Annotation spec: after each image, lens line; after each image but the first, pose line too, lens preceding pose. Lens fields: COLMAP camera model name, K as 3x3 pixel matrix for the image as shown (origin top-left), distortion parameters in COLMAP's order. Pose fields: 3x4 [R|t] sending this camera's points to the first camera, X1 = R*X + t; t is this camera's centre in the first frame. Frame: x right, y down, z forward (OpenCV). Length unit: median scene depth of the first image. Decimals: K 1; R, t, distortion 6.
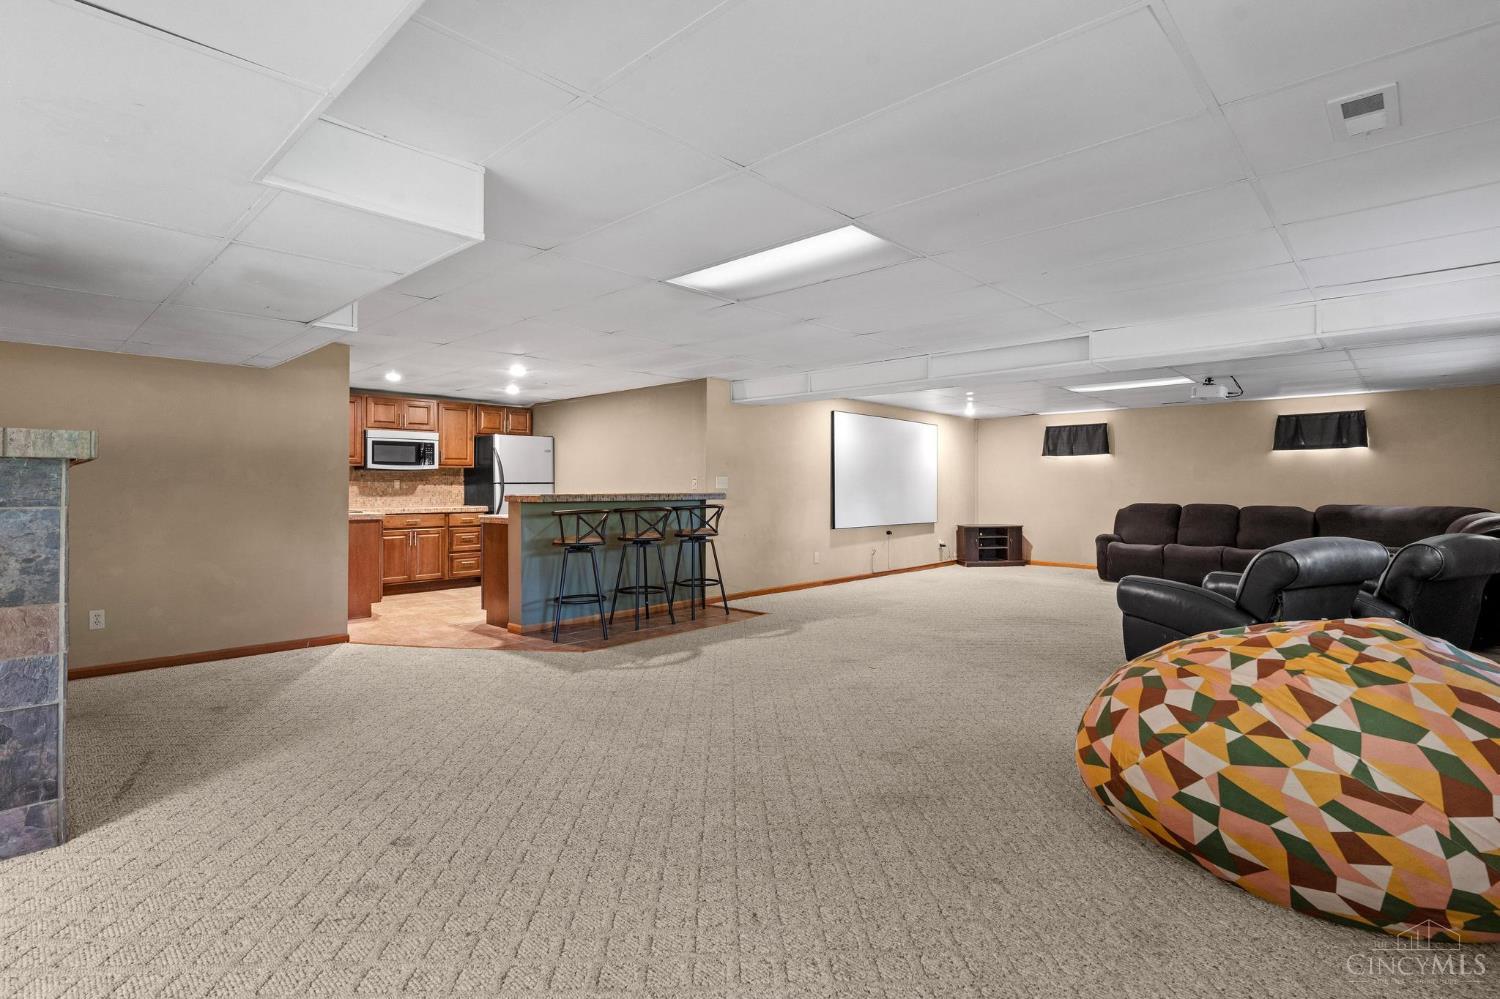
lens RADIAL K [[713.3, 0, 758.1], [0, 713.3, 475.3], [0, 0, 1]] dist [-0.000698, 0.000558]
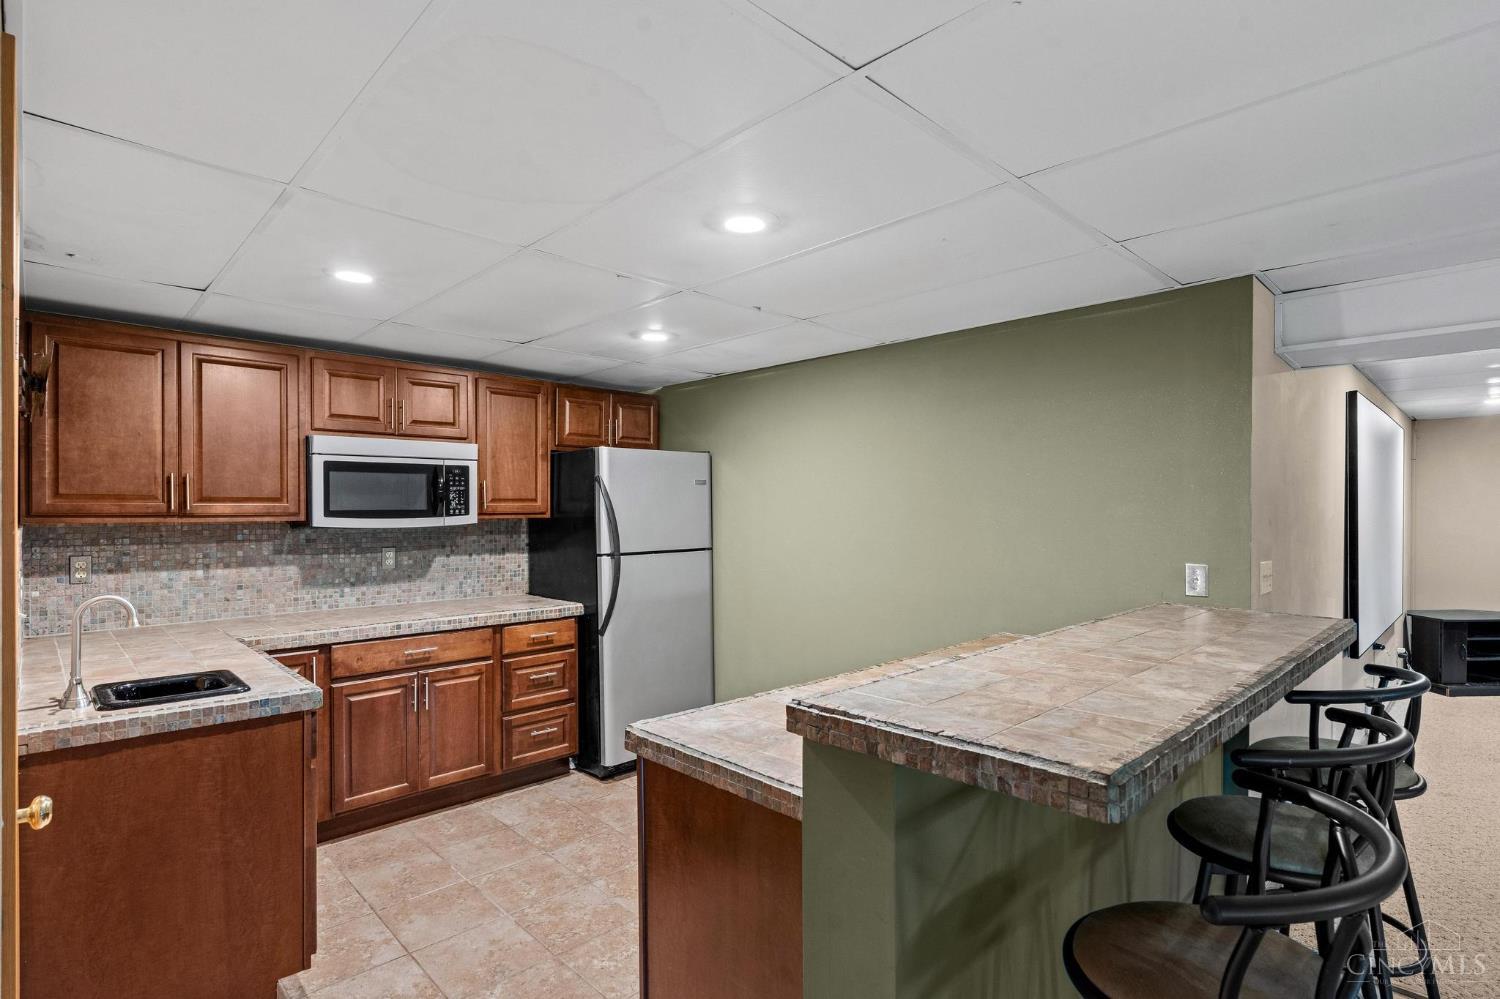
lens RADIAL K [[742.5, 0, 757.7], [0, 742.5, 507.4], [0, 0, 1]] dist [-0.003006, 0.000637]
pose [[0.998724, 0.001081, -0.050494, -0.245934], [-0.000314, 0.999885, 0.015193, -0.026236], [0.050504, -0.015158, 0.998609, 0.536338]]
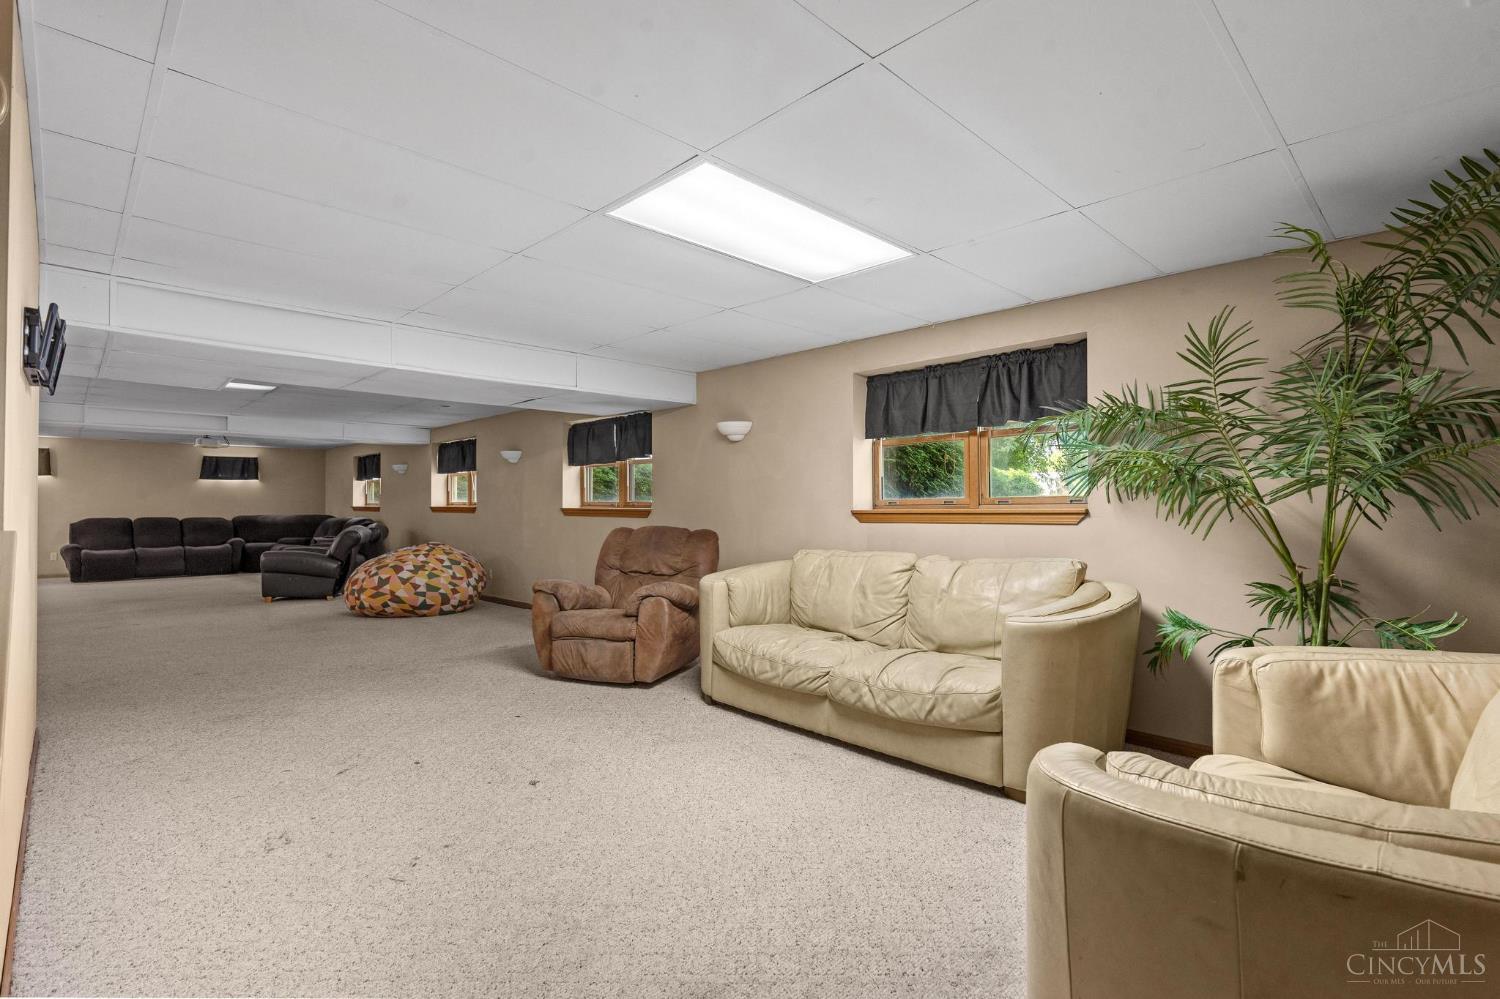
lens RADIAL K [[713.3, 0, 744.5], [0, 713.3, 498.9], [0, 0, 1]] dist [-0.000698, 0.000558]
pose [[0.059477, 0.005972, 0.998212, -0.690274], [-0.014129, 0.999887, -0.005140, -0.003619], [-0.998130, -0.013798, 0.059554, -0.199290]]
